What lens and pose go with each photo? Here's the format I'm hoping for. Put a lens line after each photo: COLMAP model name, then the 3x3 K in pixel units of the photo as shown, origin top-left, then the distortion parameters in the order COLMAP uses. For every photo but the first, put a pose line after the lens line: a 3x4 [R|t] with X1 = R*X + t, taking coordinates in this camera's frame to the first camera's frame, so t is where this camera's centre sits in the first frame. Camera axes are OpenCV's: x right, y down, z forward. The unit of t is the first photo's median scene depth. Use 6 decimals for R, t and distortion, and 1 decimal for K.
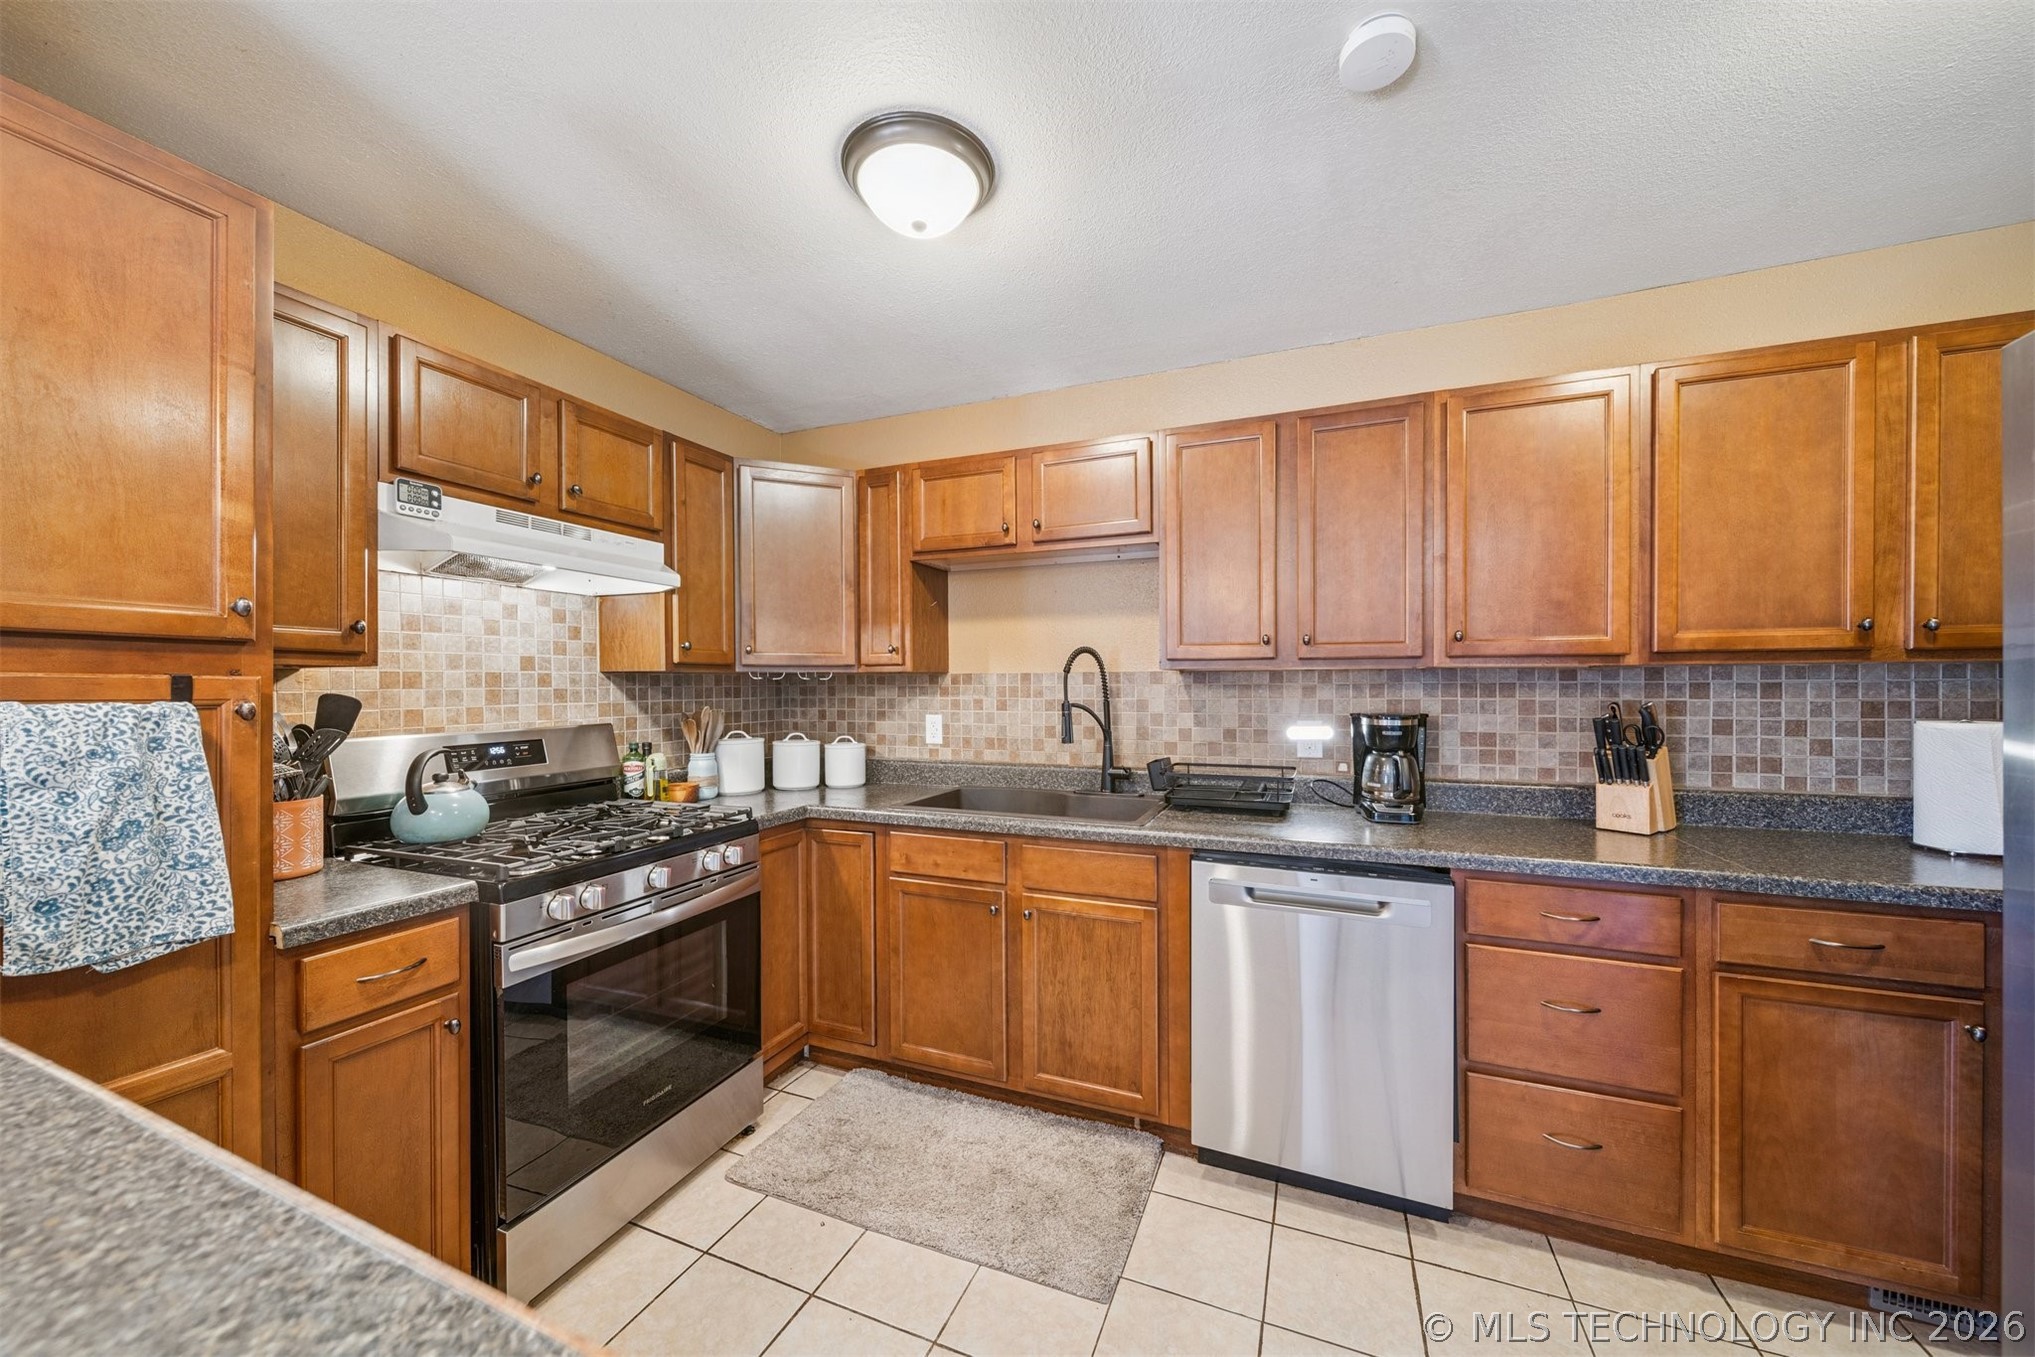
lens RADIAL K [[724.8, 0, 1015.3], [0, 724.8, 689.5], [0, 0, 1]] dist [0.000537, -0.001048]
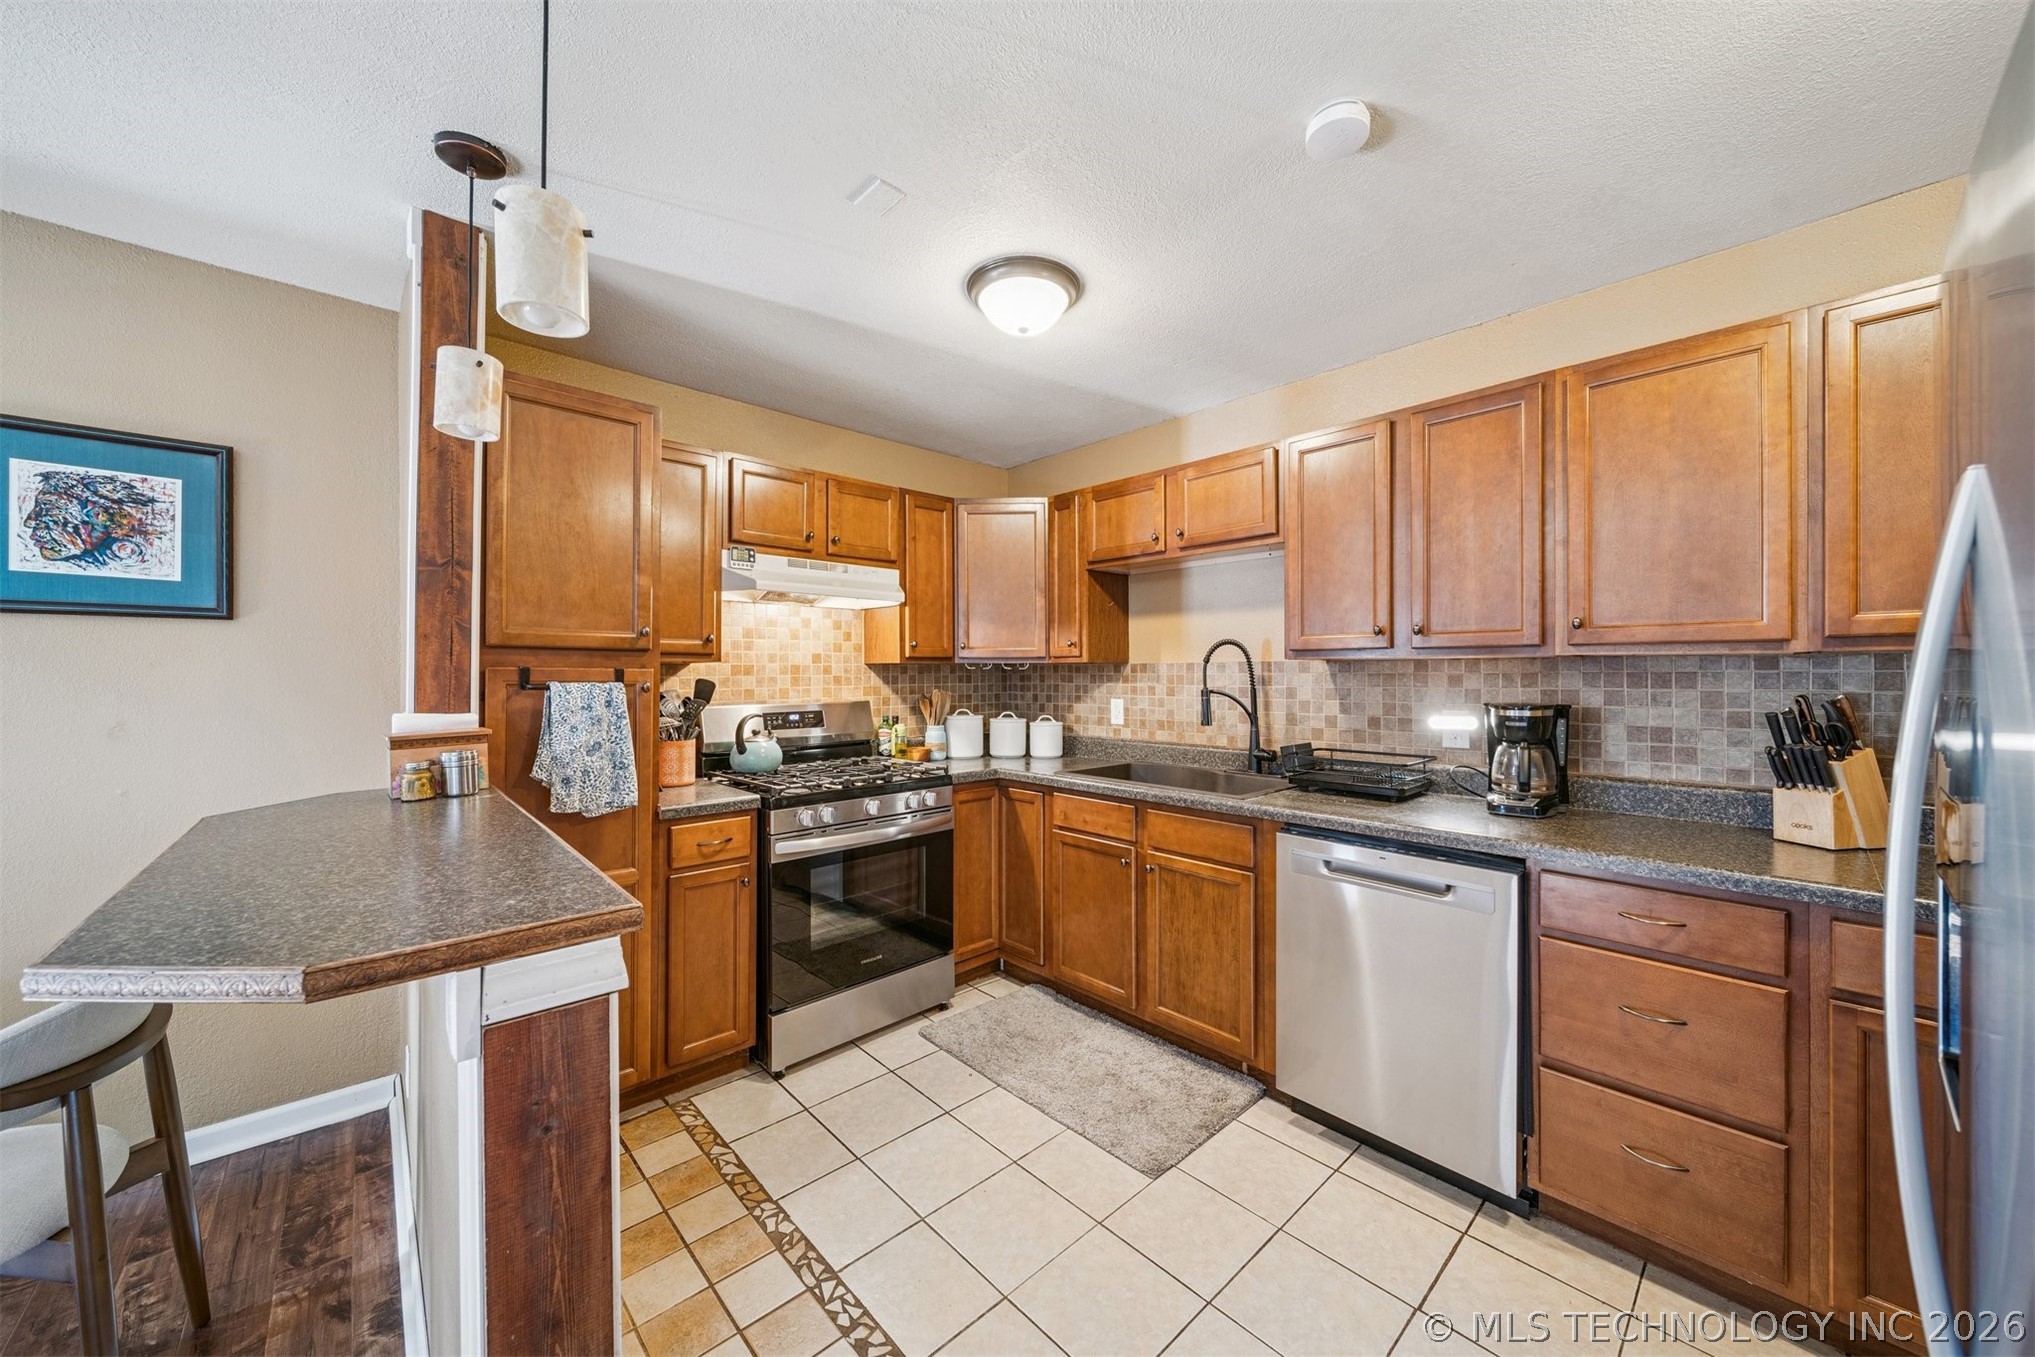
lens RADIAL K [[724.8, 0, 1024.3], [0, 724.8, 670.4], [0, 0, 1]] dist [0.000537, -0.001048]
pose [[0.910906, -0.000599, -0.412614, 0.335916], [-0.003303, 0.999956, -0.008742, -0.000778], [0.412601, 0.009326, 0.910864, -0.166895]]
